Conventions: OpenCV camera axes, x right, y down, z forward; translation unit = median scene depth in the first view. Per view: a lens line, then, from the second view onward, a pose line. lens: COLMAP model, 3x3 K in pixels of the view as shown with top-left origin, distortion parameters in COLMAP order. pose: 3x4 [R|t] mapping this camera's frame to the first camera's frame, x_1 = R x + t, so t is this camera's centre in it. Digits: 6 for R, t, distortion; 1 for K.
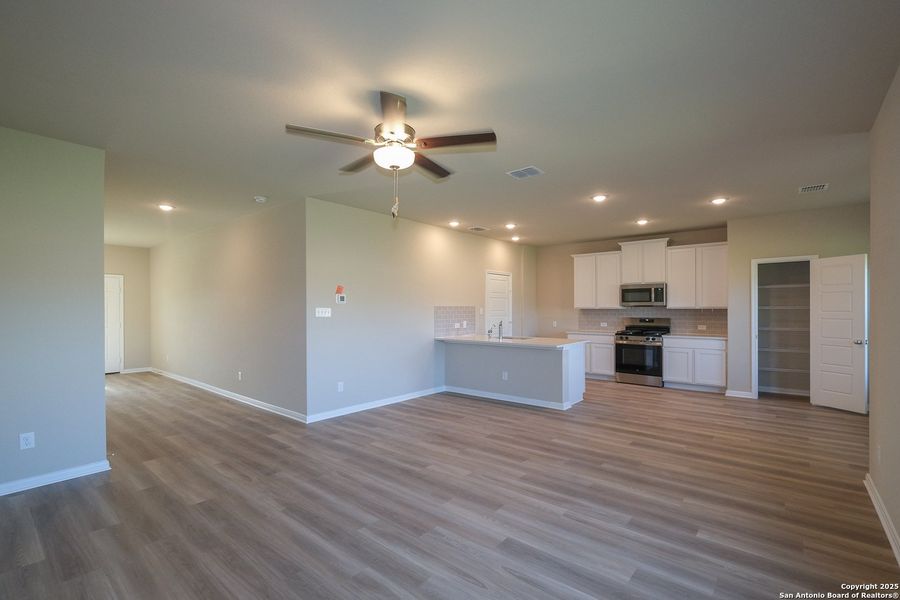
lens RADIAL K [[368.7, 0, 452.6], [0, 368.7, 311.1], [0, 0, 1]] dist [-0.001157, -0.000220]
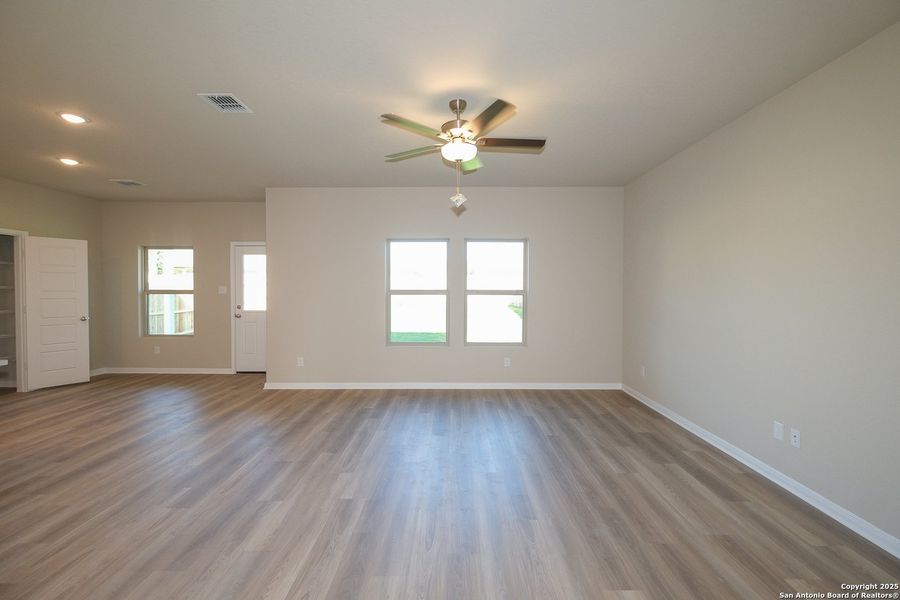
lens RADIAL K [[394.6, 0, 452.0], [0, 394.6, 288.6], [0, 0, 1]] dist [0.000327, 0.000118]
pose [[-0.600655, 0.001637, 0.799507, -0.413141], [0.008241, 0.999957, 0.004143, -0.002385], [-0.799466, 0.009078, -0.600643, 0.648342]]
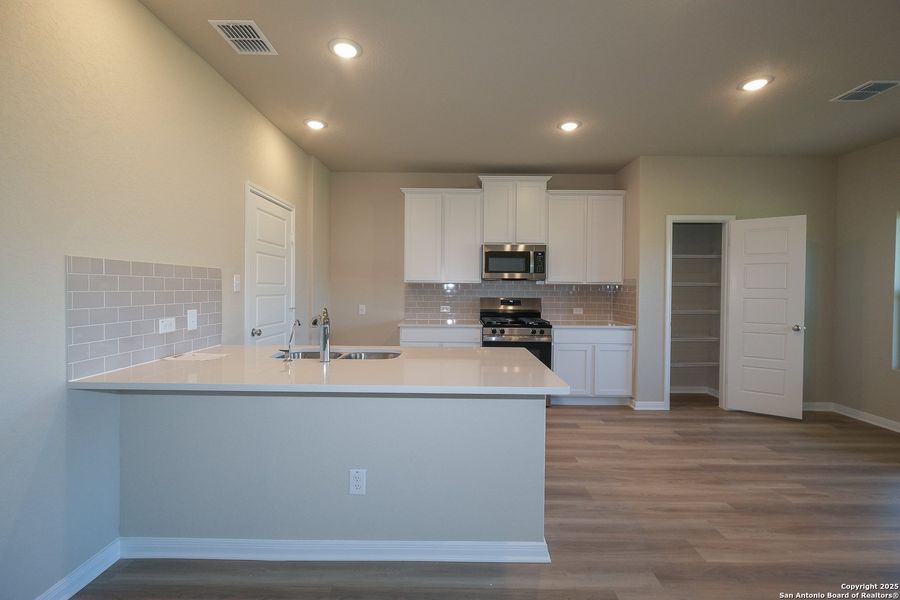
lens RADIAL K [[401.4, 0, 436.1], [0, 401.4, 298.4], [0, 0, 1]] dist [-0.001951, -0.000144]
pose [[0.796670, -0.006371, 0.604381, -0.012500], [-0.006081, 0.999809, 0.018555, 0.008193], [-0.604384, -0.018458, 0.796479, 0.618275]]
